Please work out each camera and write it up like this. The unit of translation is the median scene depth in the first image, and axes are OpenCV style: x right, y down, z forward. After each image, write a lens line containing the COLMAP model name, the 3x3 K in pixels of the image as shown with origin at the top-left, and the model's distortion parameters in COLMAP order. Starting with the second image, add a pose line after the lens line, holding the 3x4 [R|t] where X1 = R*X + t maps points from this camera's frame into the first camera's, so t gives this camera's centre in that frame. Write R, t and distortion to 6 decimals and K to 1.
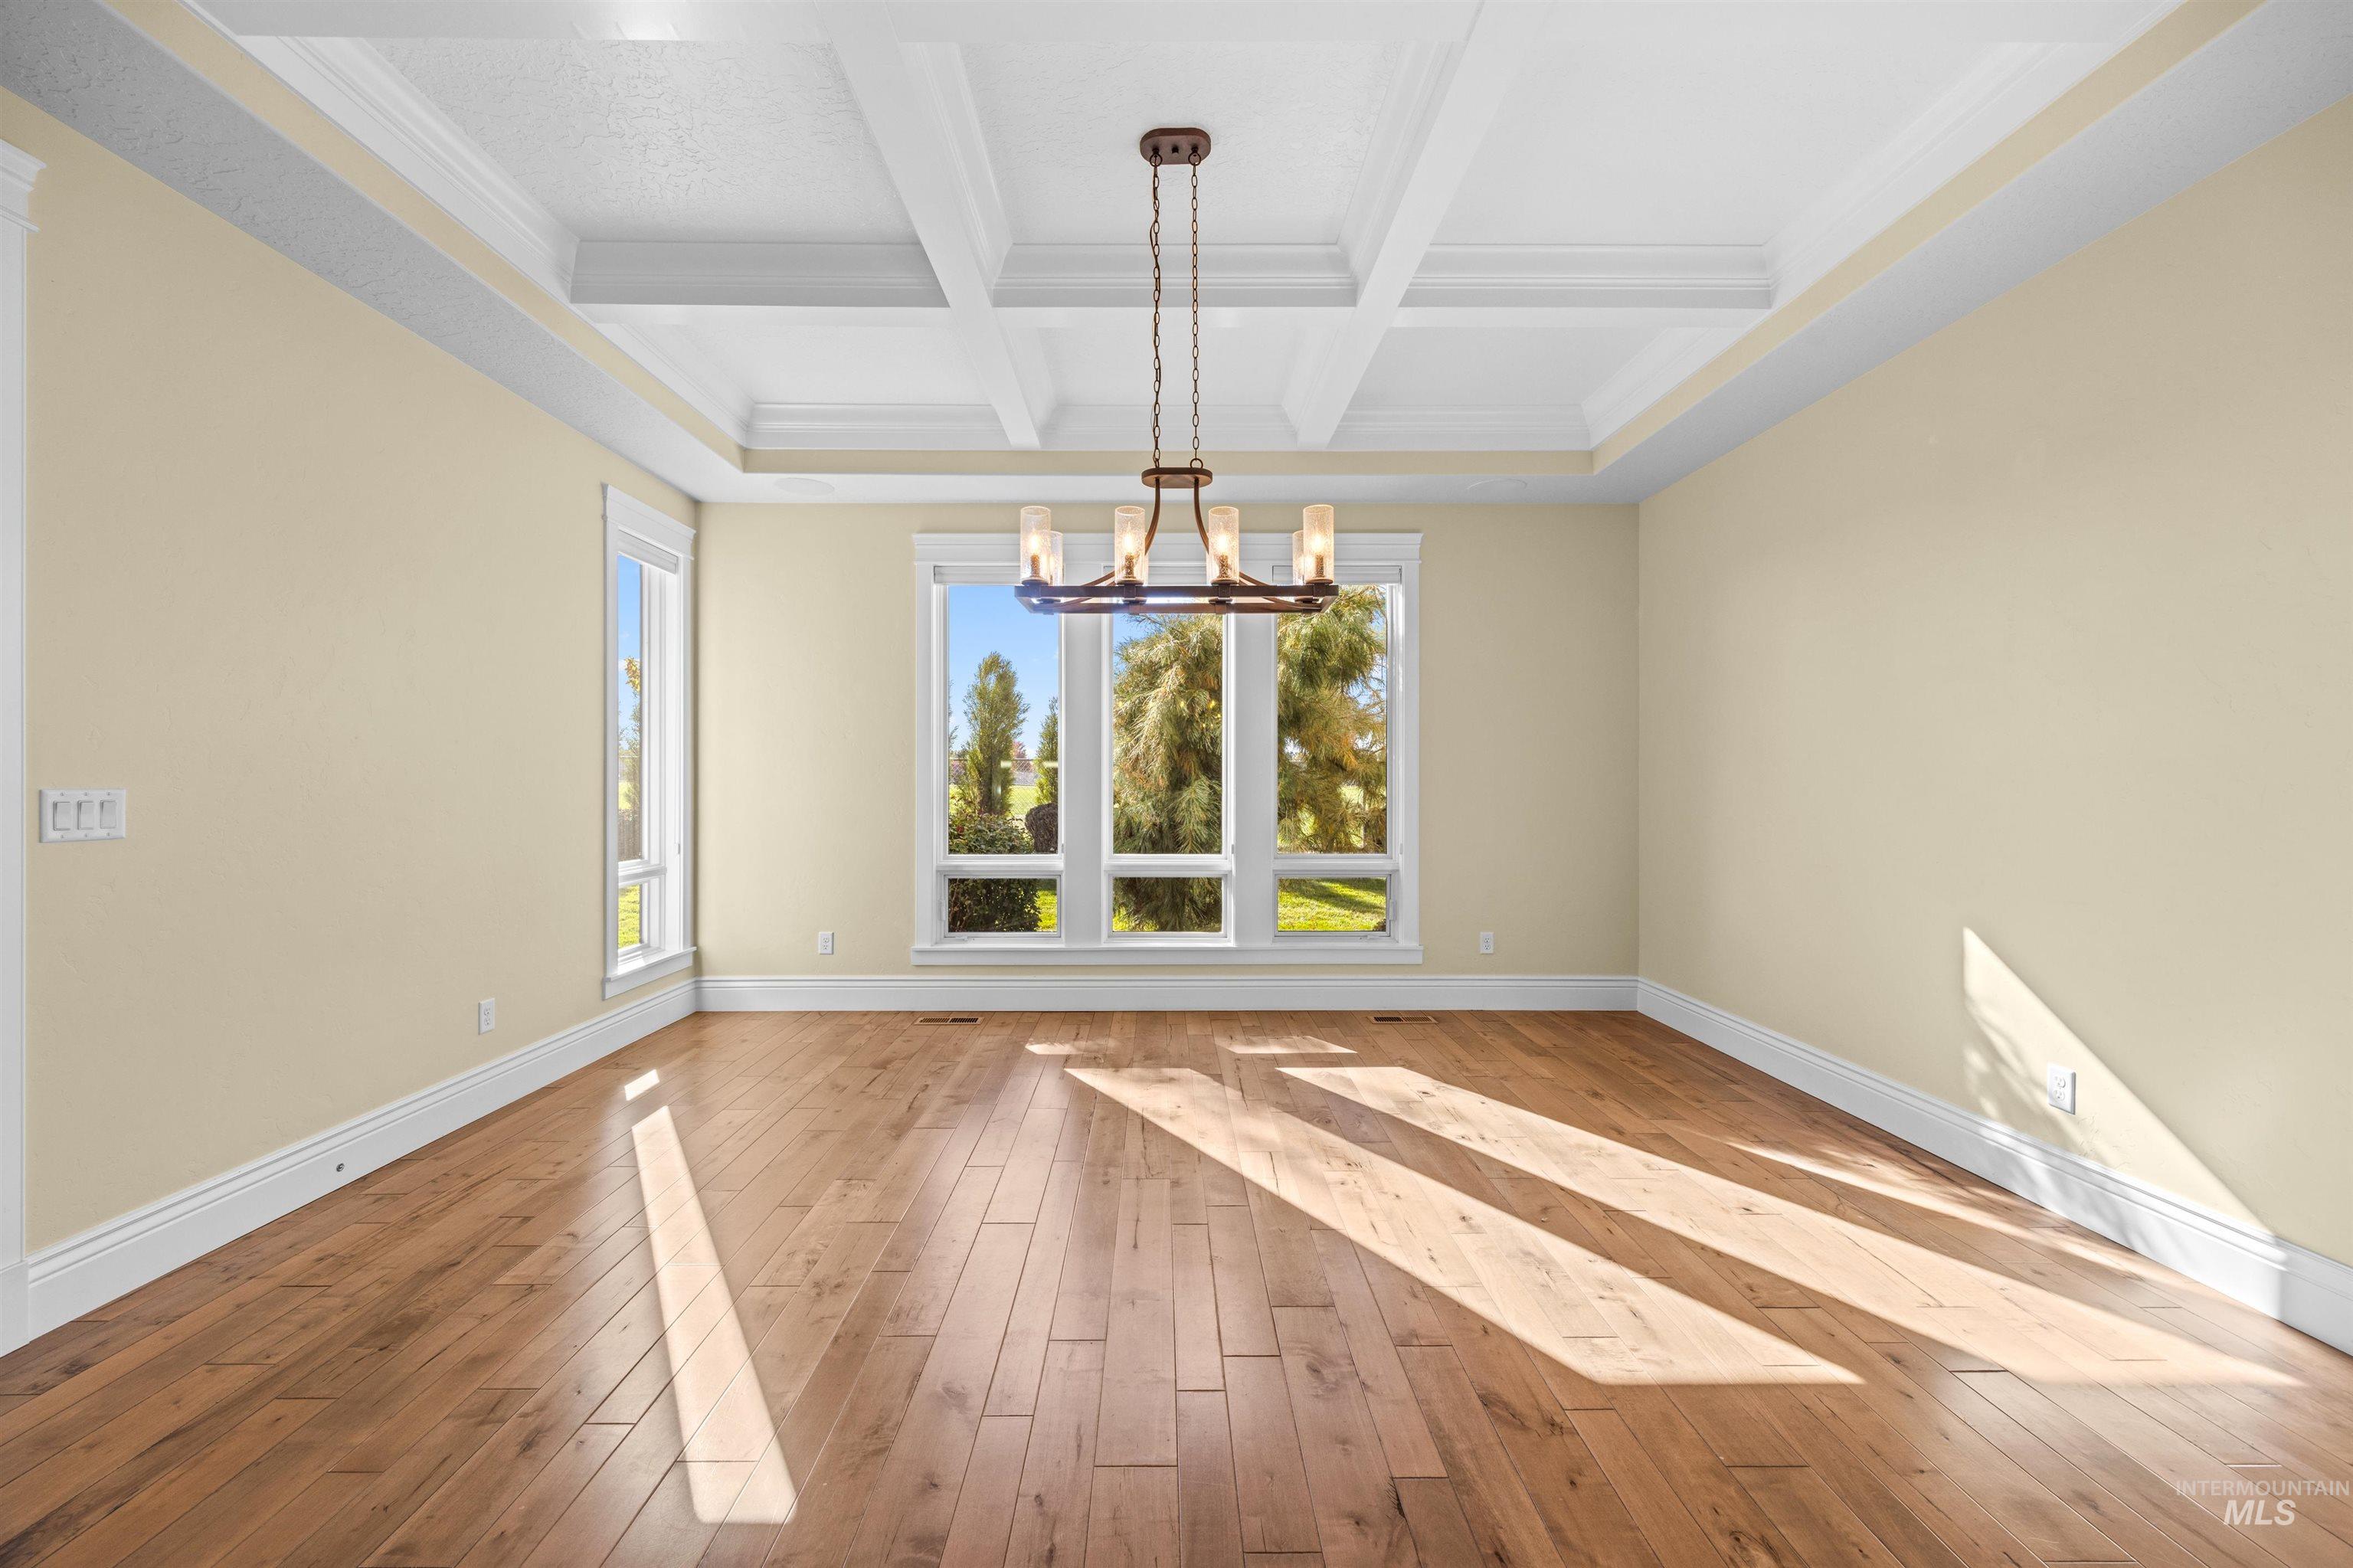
lens RADIAL K [[926.9, 0, 1162.3], [0, 926.9, 784.0], [0, 0, 1]] dist [-0.001135, -0.000070]
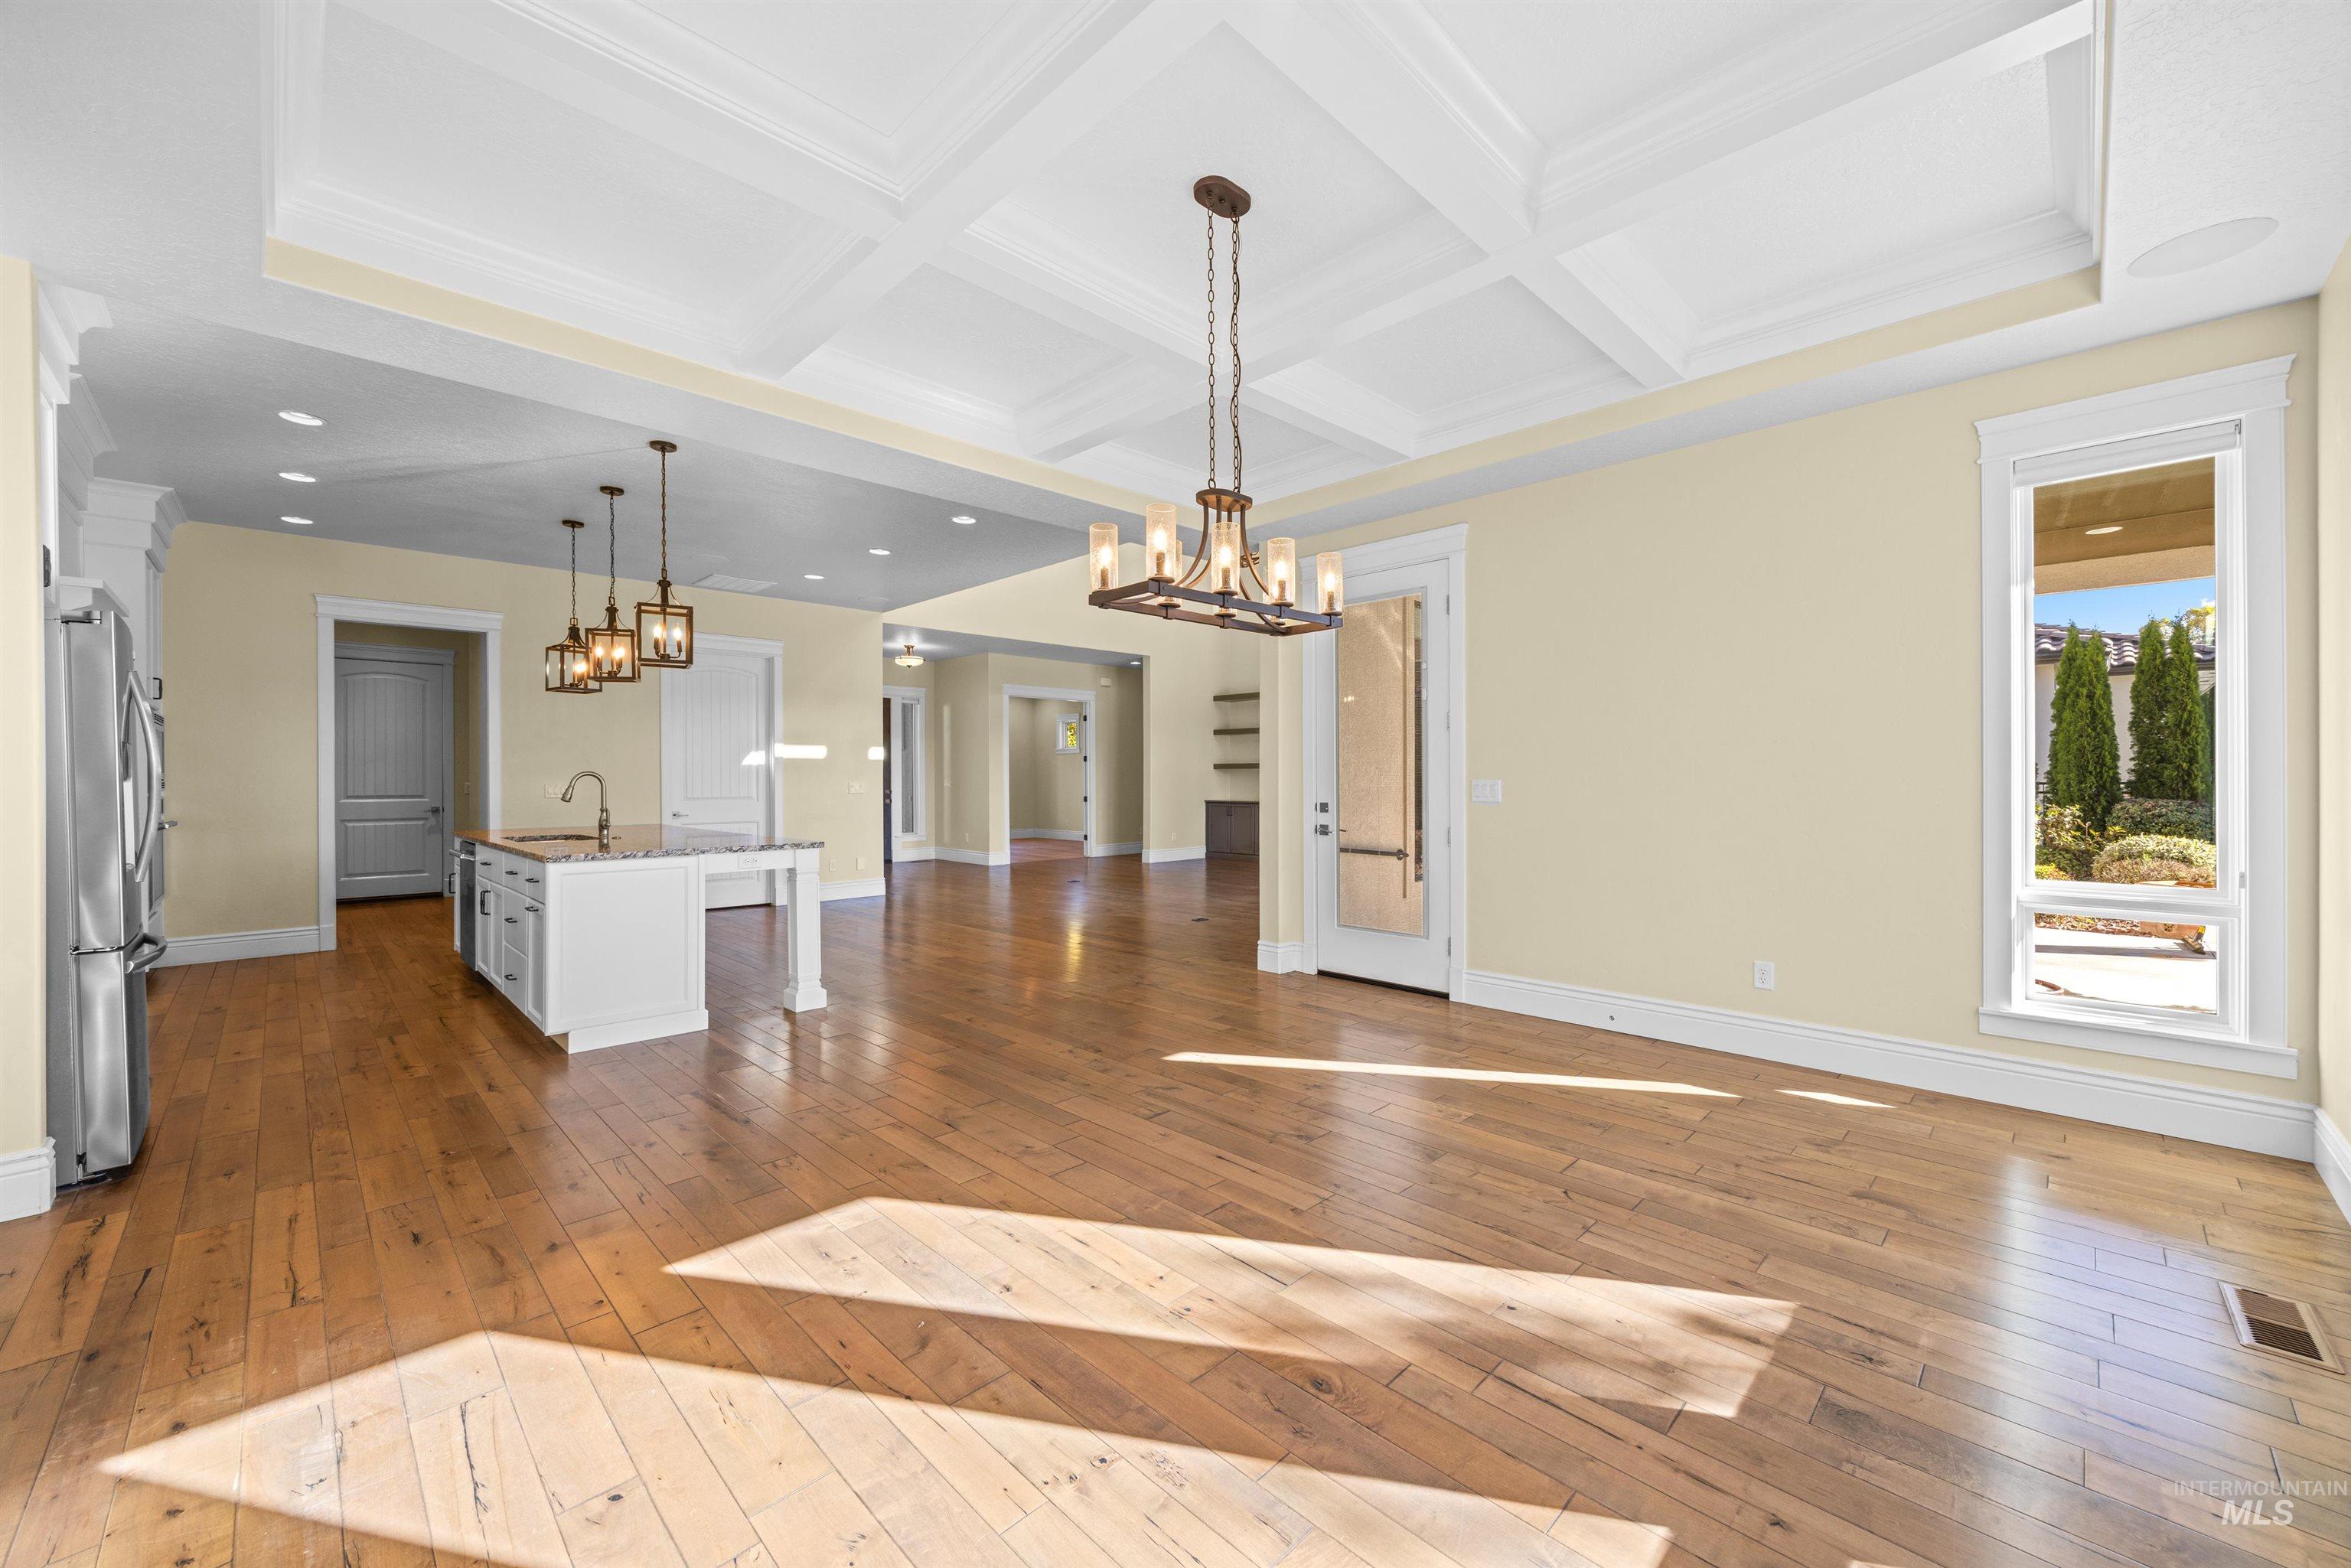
lens RADIAL K [[892.9, 0, 1175.5], [0, 892.9, 784.0], [0, 0, 1]] dist [0.000387, 0.000079]
pose [[-0.712190, 0.006862, -0.701953, 0.546062], [0.006270, 0.999975, 0.003414, -0.001408], [0.701958, -0.001970, -0.712215, 1.170970]]
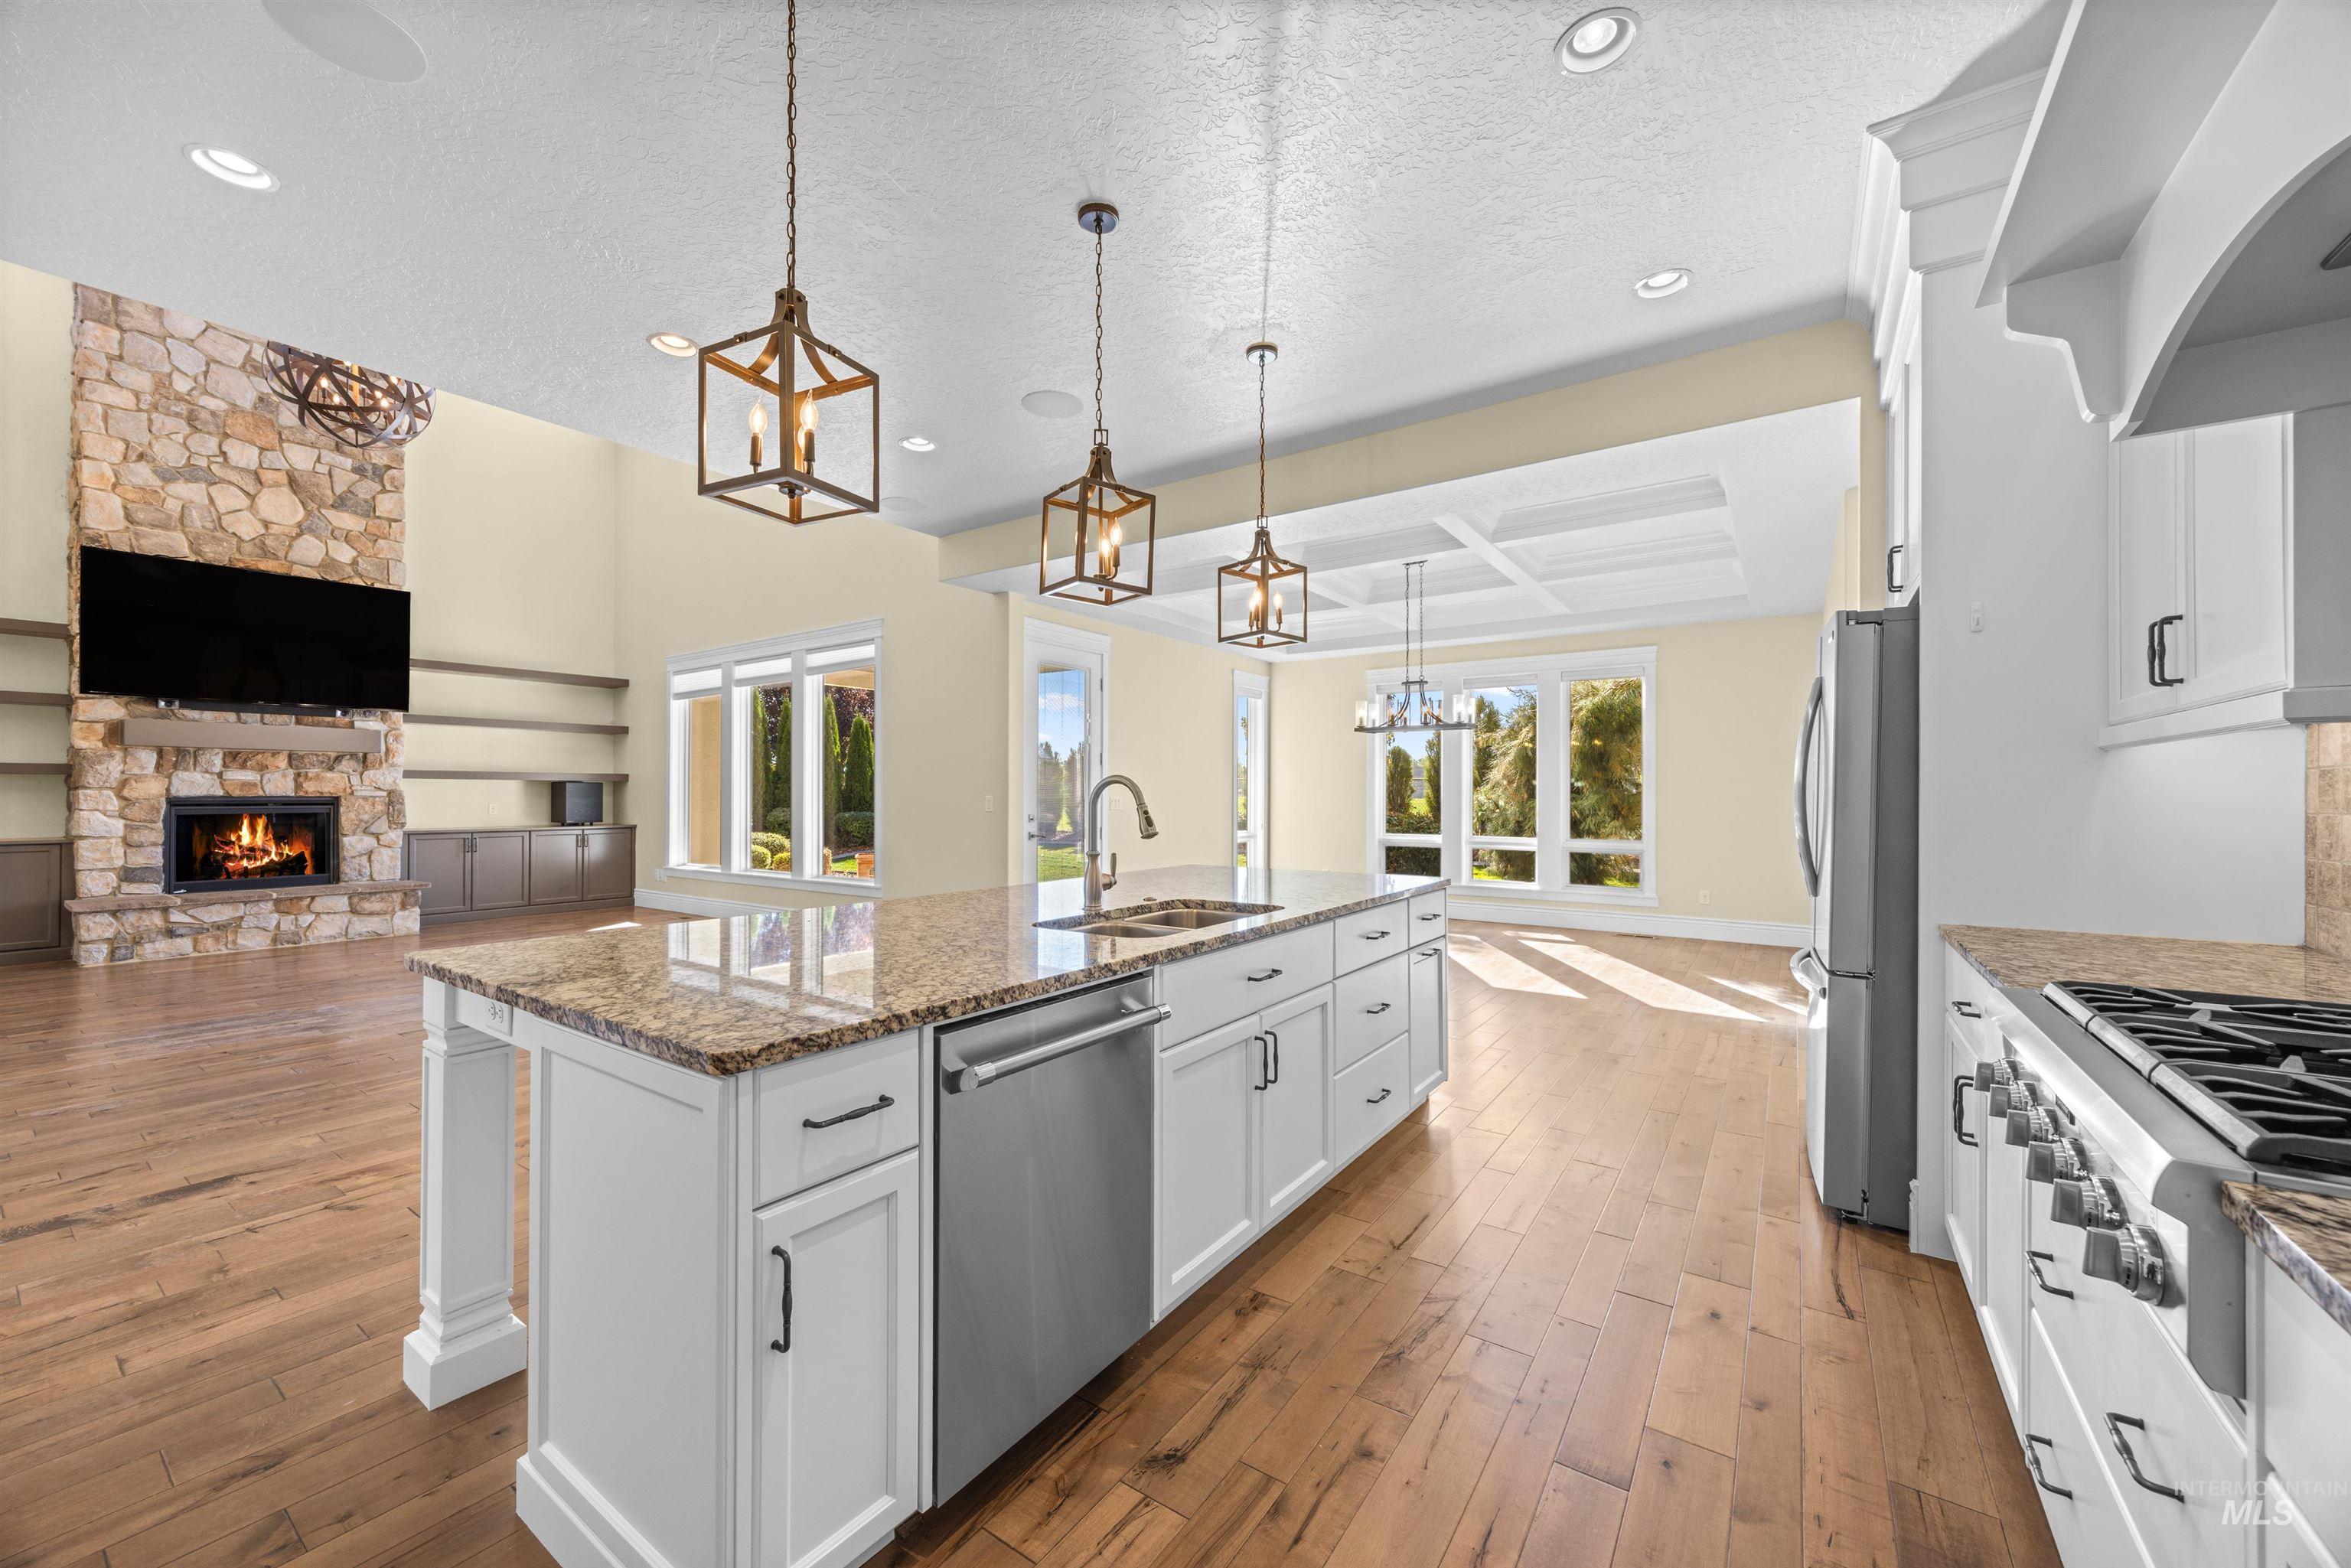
lens RADIAL K [[885.5, 0, 1167.6], [0, 885.5, 790.1], [0, 0, 1]] dist [-0.001281, -0.000079]
pose [[0.813778, -0.001278, -0.581174, 0.677581], [-0.000370, 0.999996, -0.002717, -0.012923], [0.581175, 0.002426, 0.813775, -1.097786]]
